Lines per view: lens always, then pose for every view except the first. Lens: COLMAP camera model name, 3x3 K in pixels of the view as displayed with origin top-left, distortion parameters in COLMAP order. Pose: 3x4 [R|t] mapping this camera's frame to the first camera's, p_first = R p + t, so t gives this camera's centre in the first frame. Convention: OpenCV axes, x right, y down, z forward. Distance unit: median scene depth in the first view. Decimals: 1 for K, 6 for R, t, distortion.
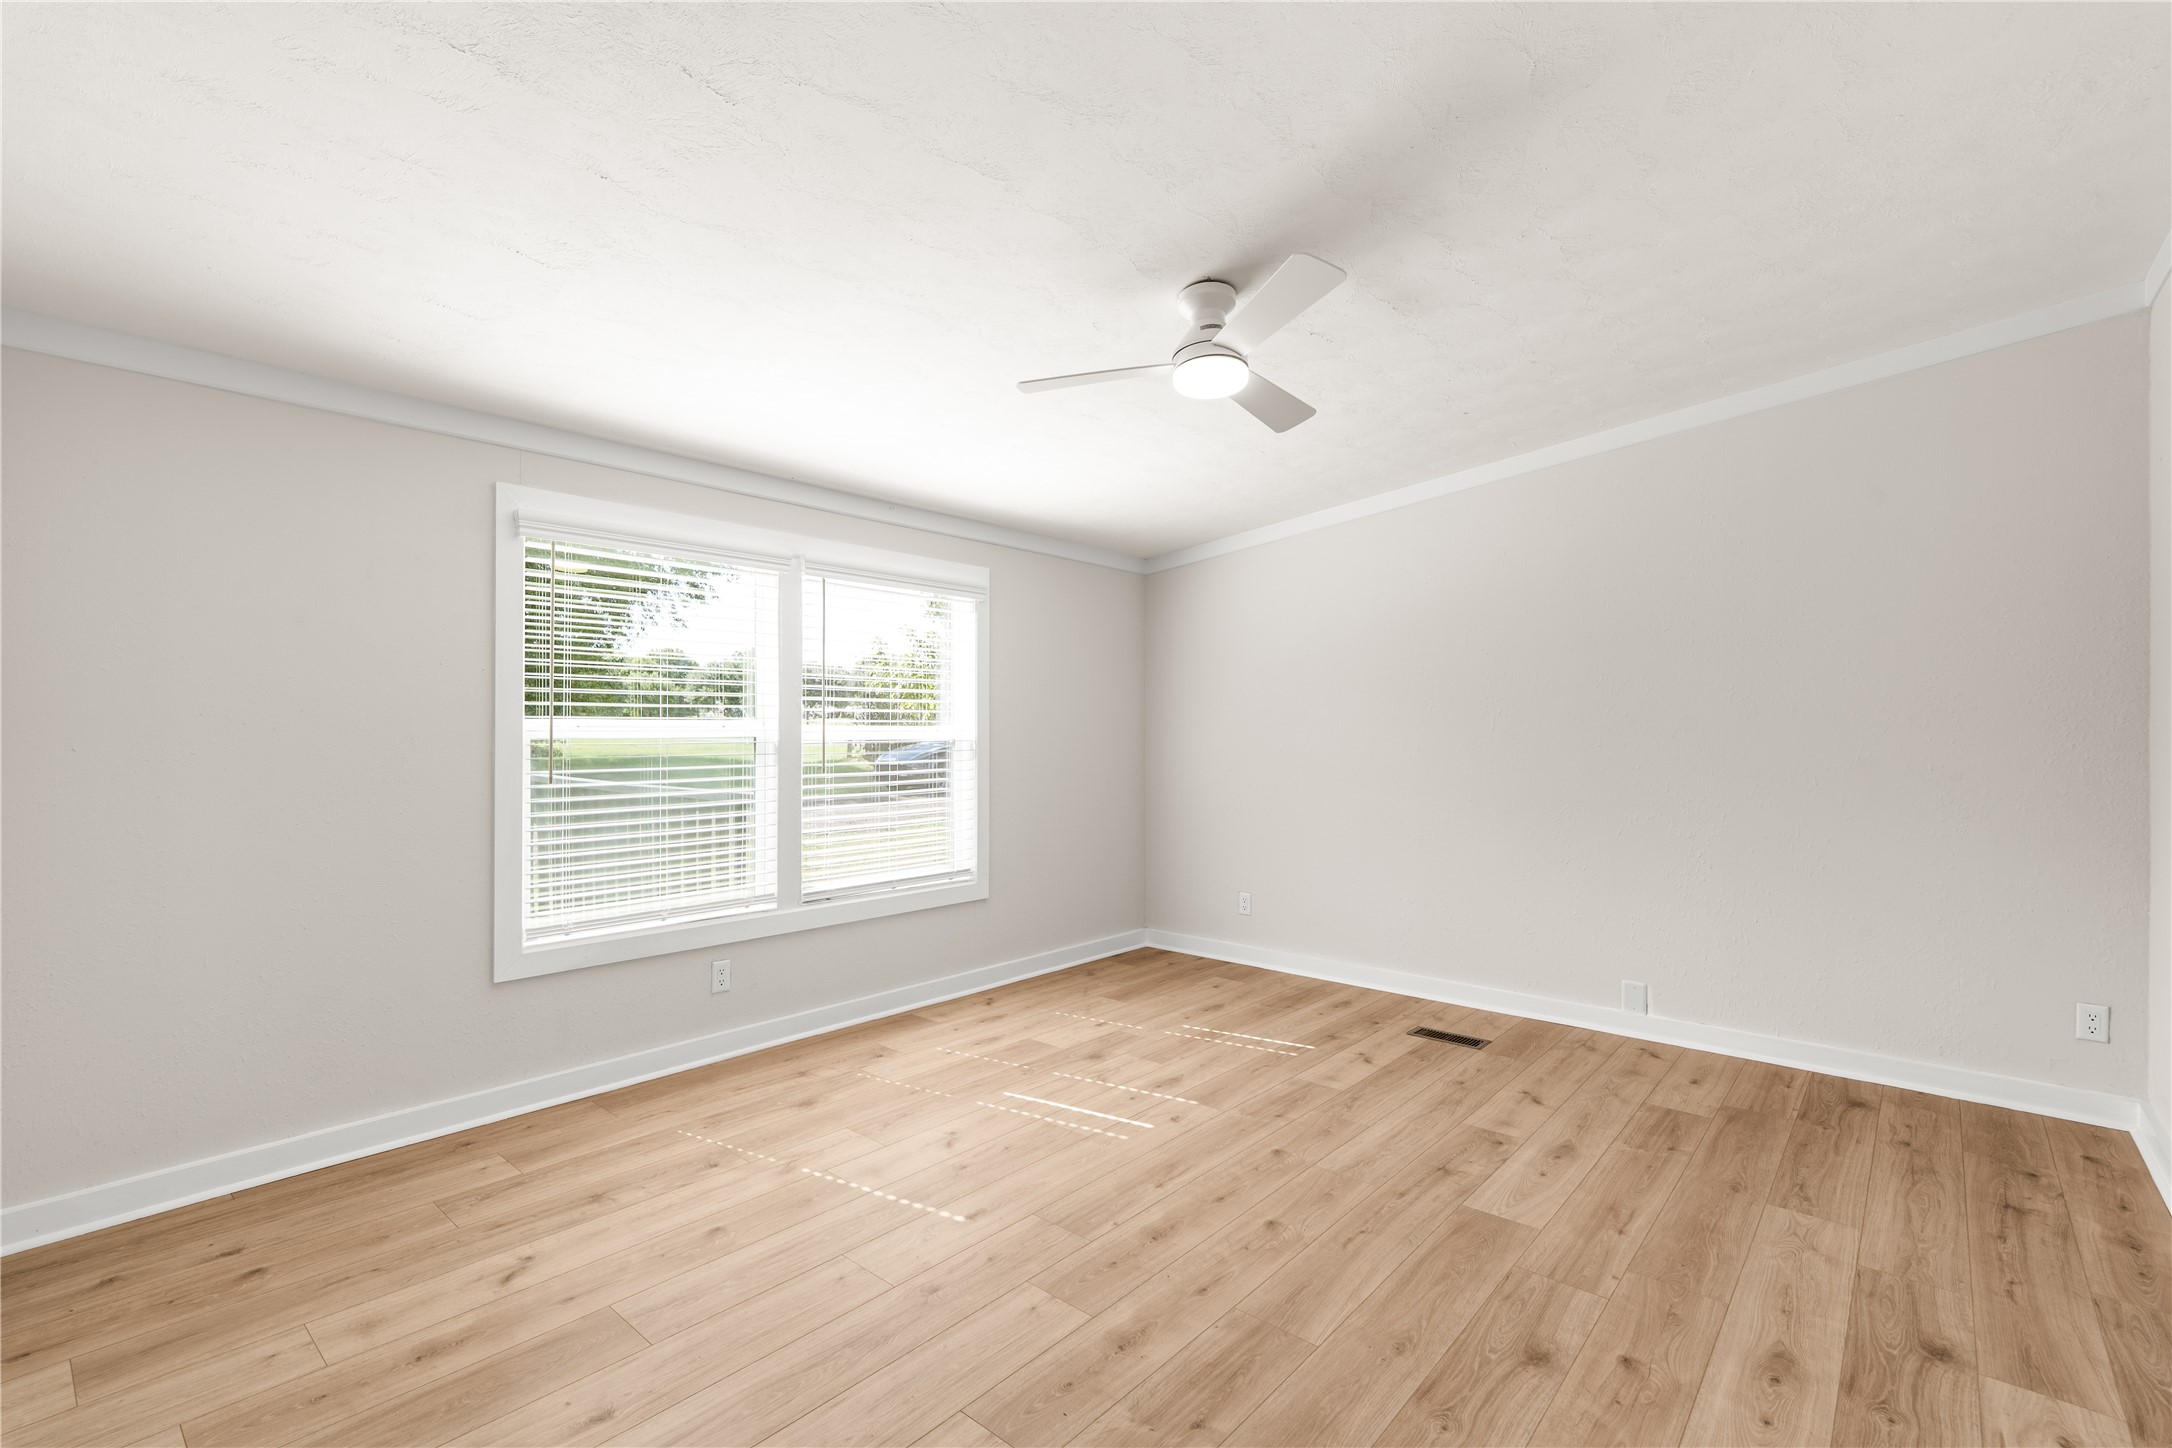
lens RADIAL K [[976.7, 0, 1086.0], [0, 976.7, 724.0], [0, 0, 1]] dist [-0.004802, 0.000808]
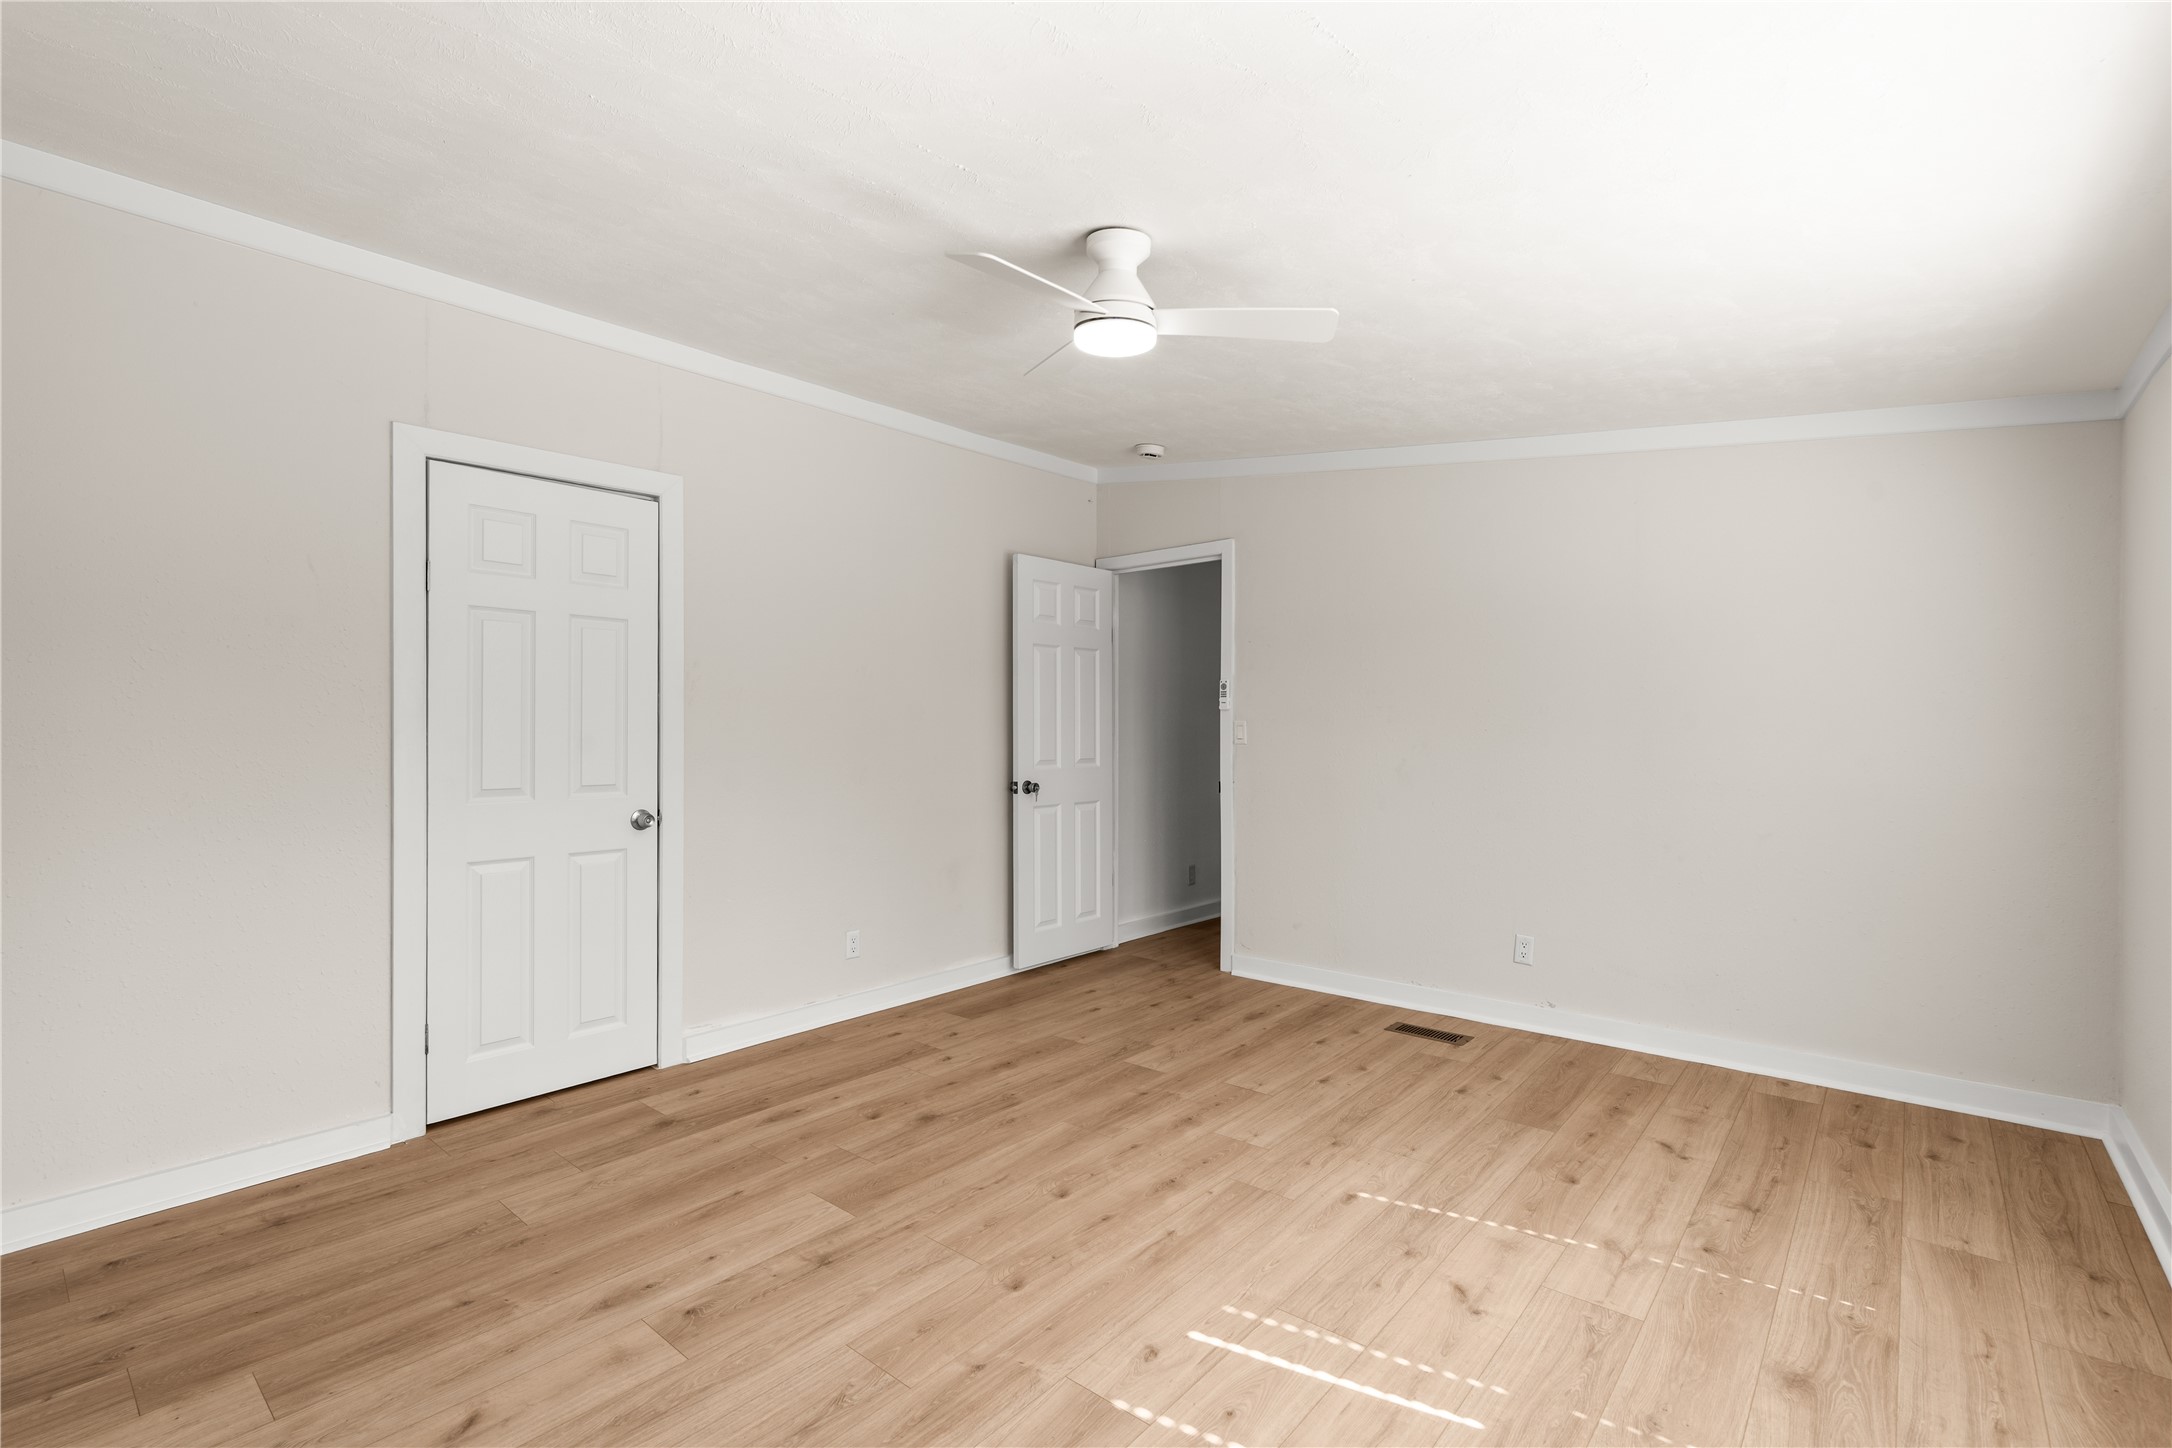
lens RADIAL K [[976.7, 0, 1086.0], [0, 976.7, 724.0], [0, 0, 1]] dist [-0.004802, 0.000808]
pose [[-0.999922, -0.001120, -0.012479, 0.176909], [-0.001056, 0.999986, -0.005145, 0.011314], [0.012484, -0.005131, -0.999909, 2.037758]]
